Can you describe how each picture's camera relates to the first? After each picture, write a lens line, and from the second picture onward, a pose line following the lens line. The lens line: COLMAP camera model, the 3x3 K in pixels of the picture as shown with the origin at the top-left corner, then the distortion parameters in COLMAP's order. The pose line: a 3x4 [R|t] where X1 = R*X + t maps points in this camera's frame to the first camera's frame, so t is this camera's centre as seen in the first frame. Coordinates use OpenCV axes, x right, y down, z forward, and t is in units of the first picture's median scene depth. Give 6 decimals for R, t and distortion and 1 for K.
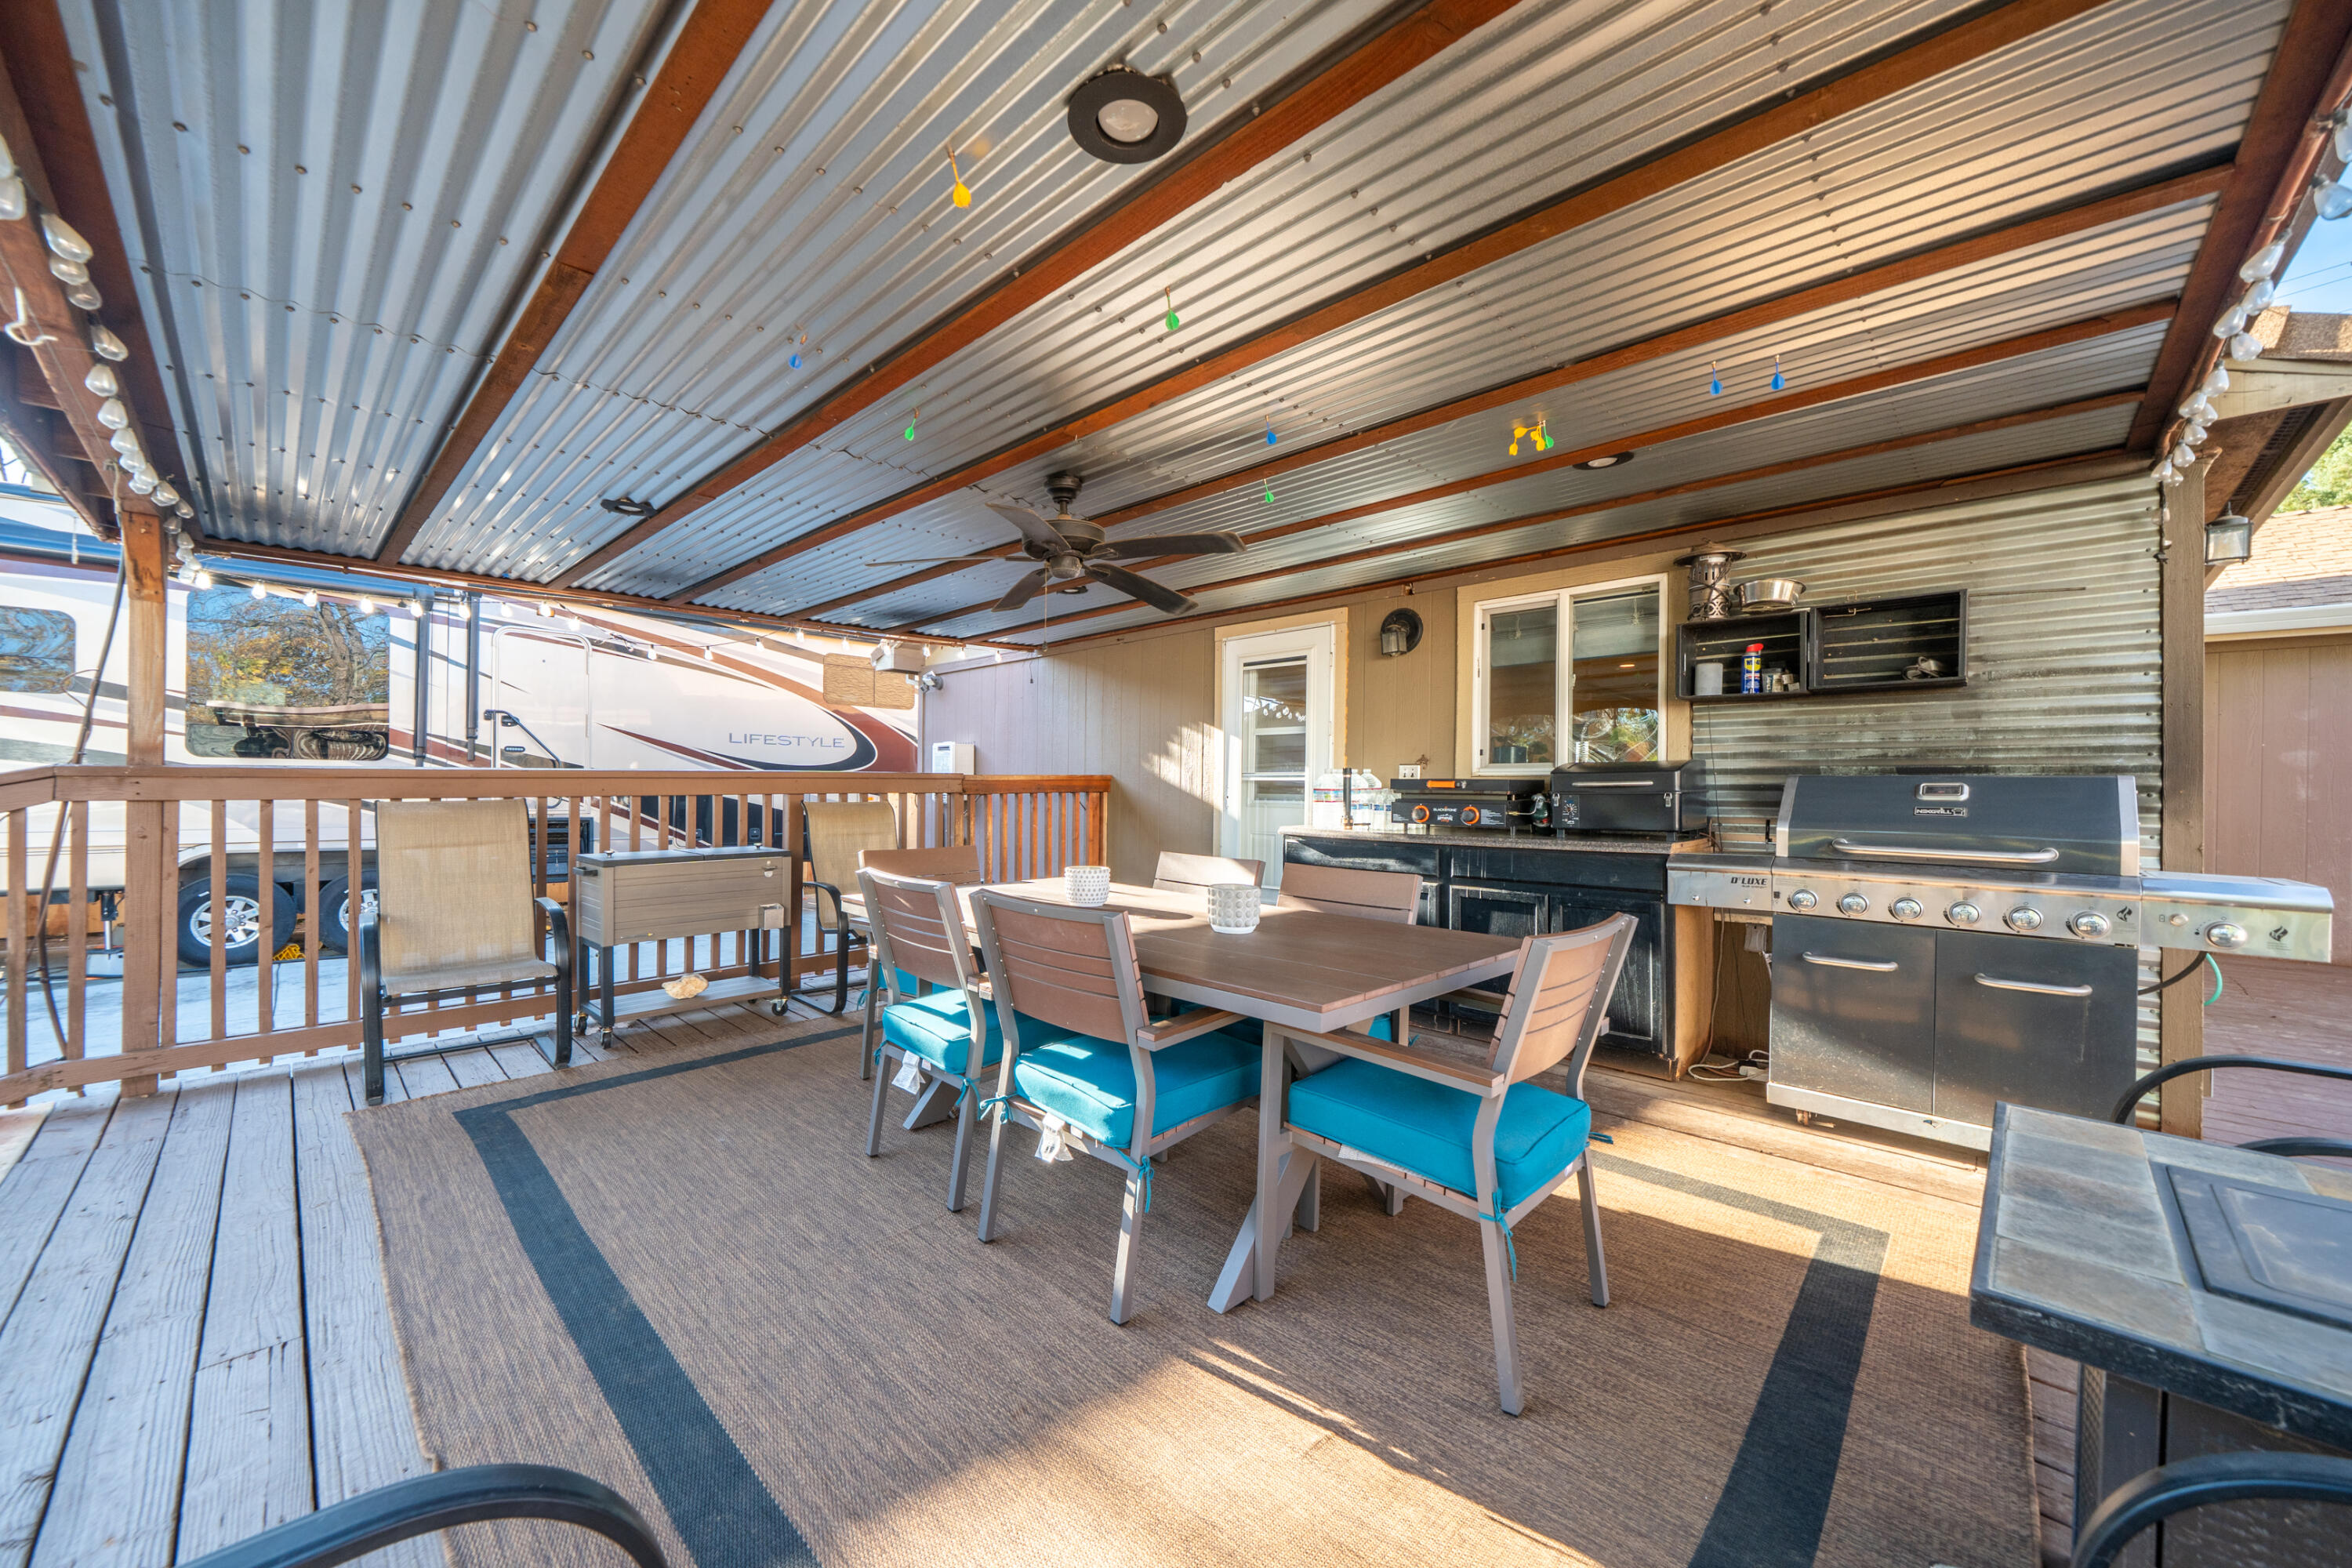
lens RADIAL K [[882.3, 0, 1181.3], [0, 882.3, 796.2], [0, 0, 1]] dist [0.000007, -0.000048]
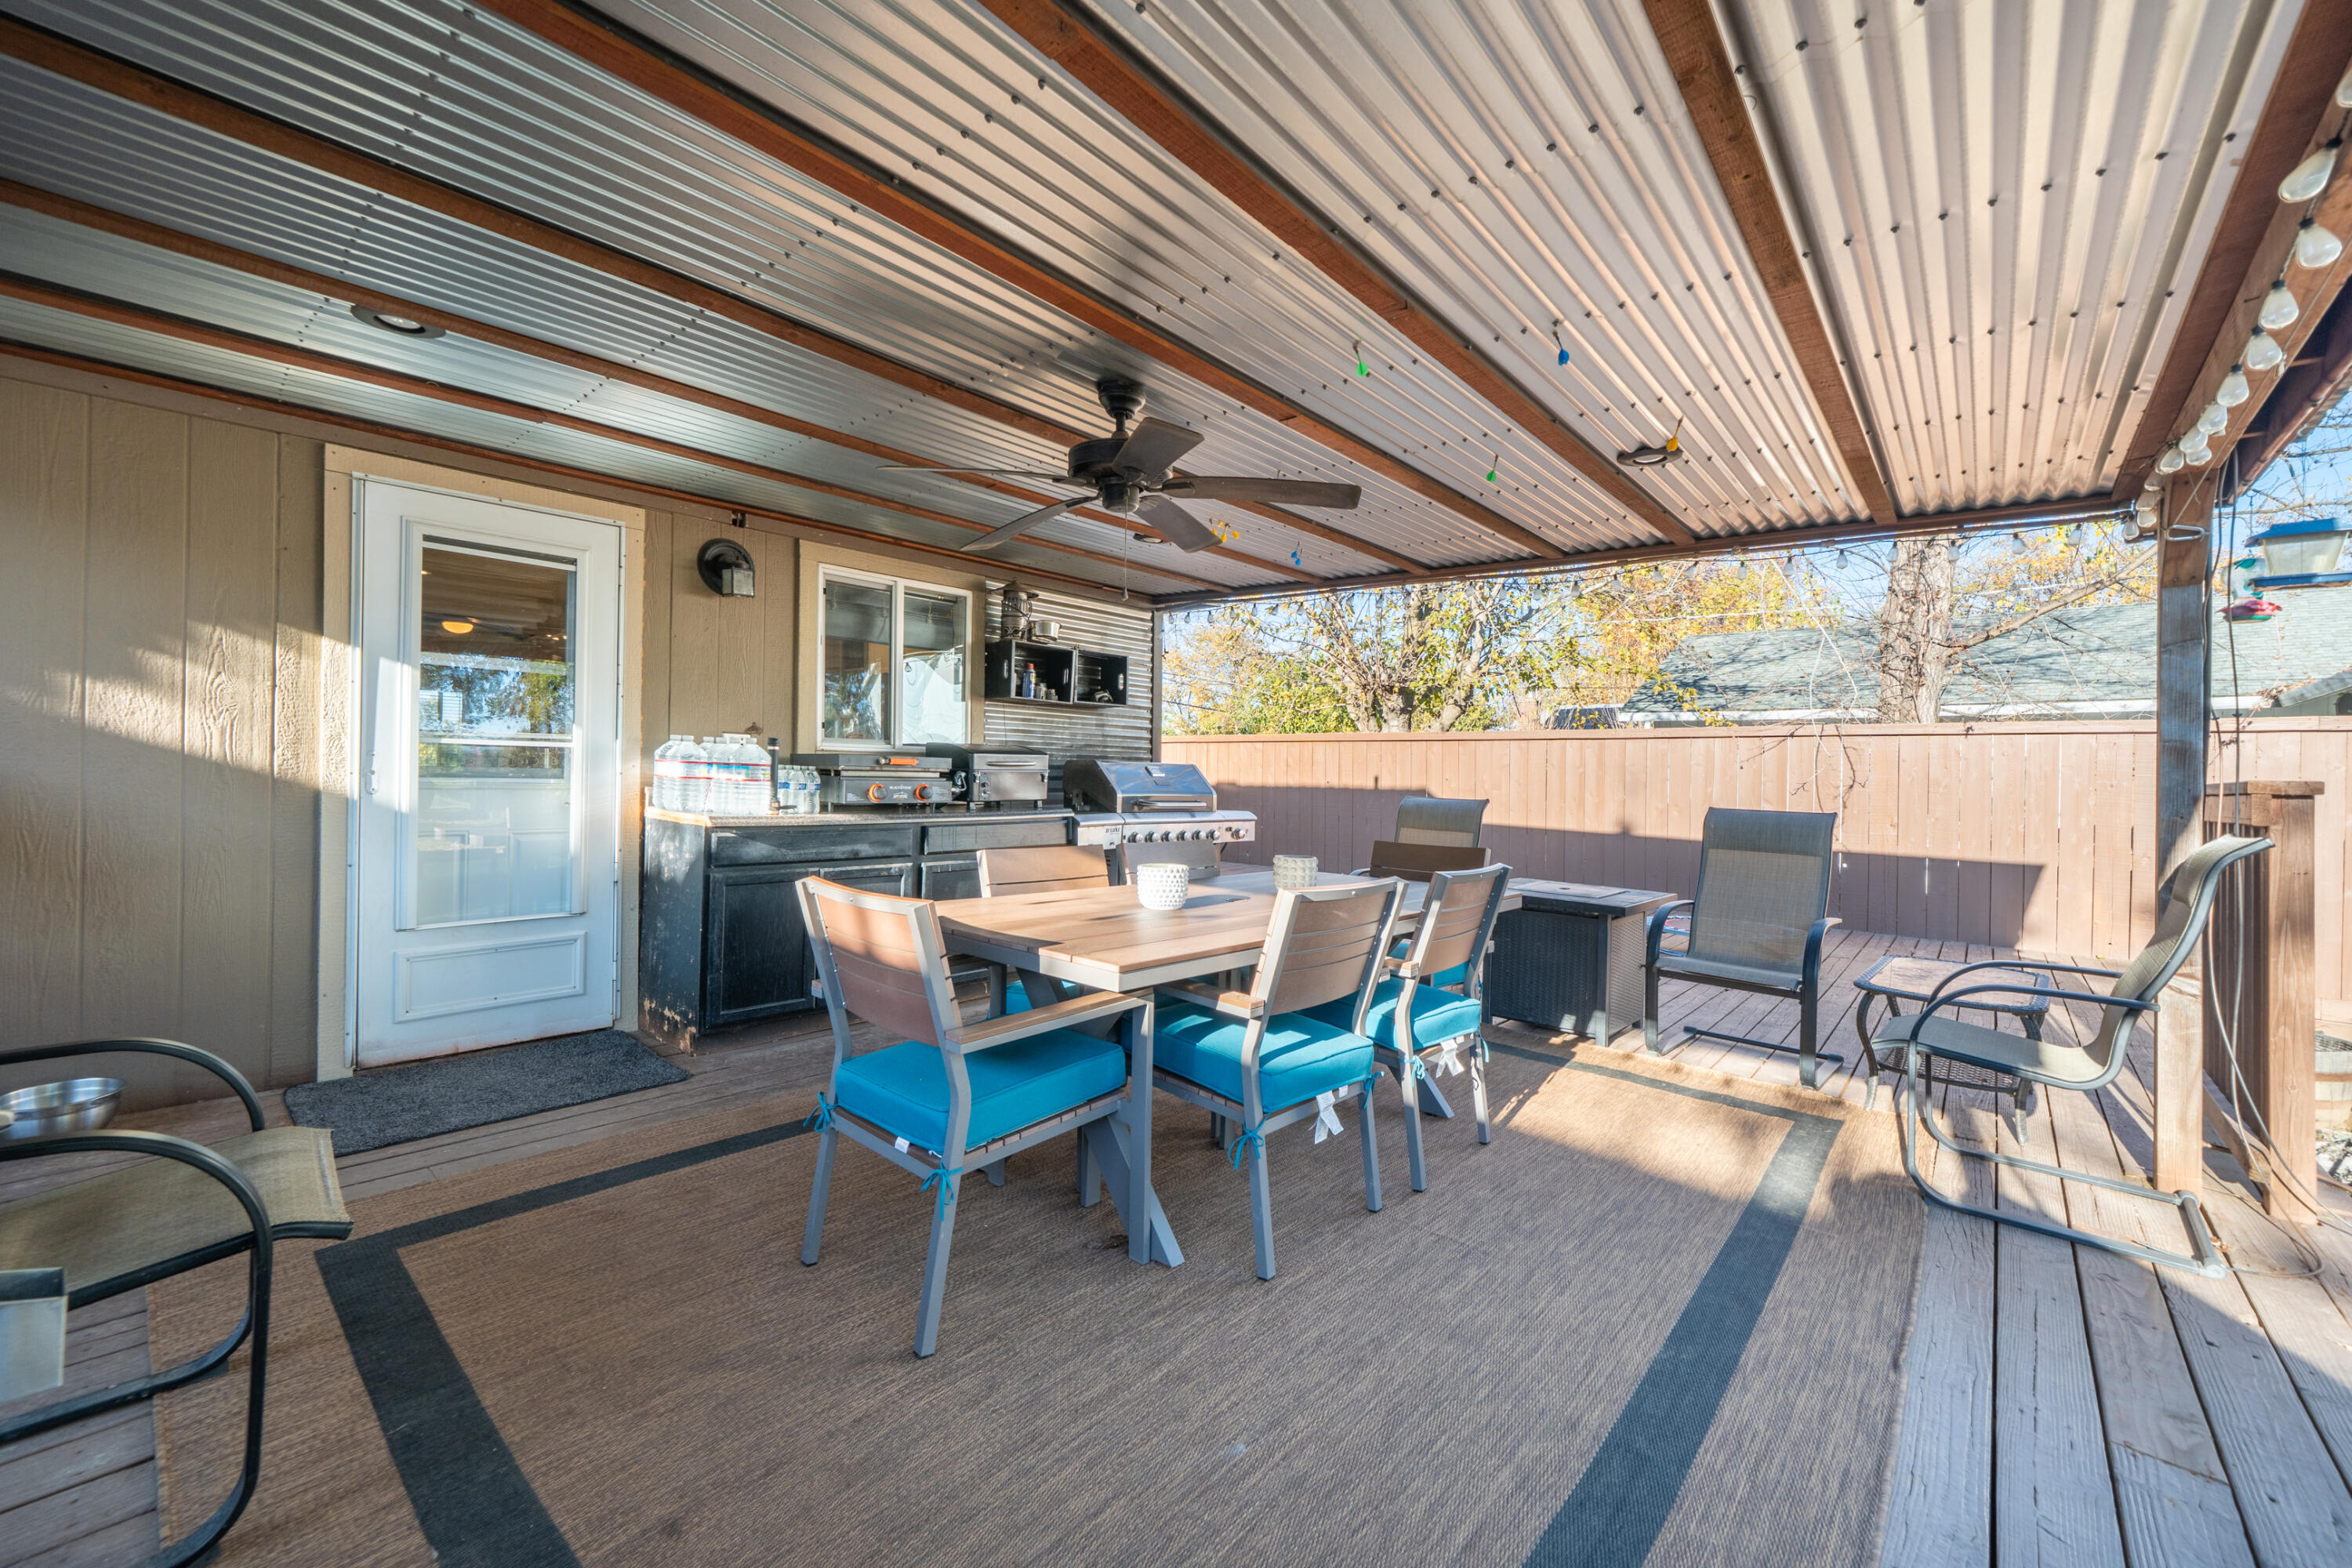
lens RADIAL K [[947.5, 0, 1169.8], [0, 947.5, 769.4], [0, 0, 1]] dist [-0.002671, -0.000097]
pose [[-0.045725, -0.004129, 0.998946, -0.693773], [-0.010838, 0.999935, 0.003637, -0.010647], [-0.998895, -0.010661, -0.045766, 0.687655]]
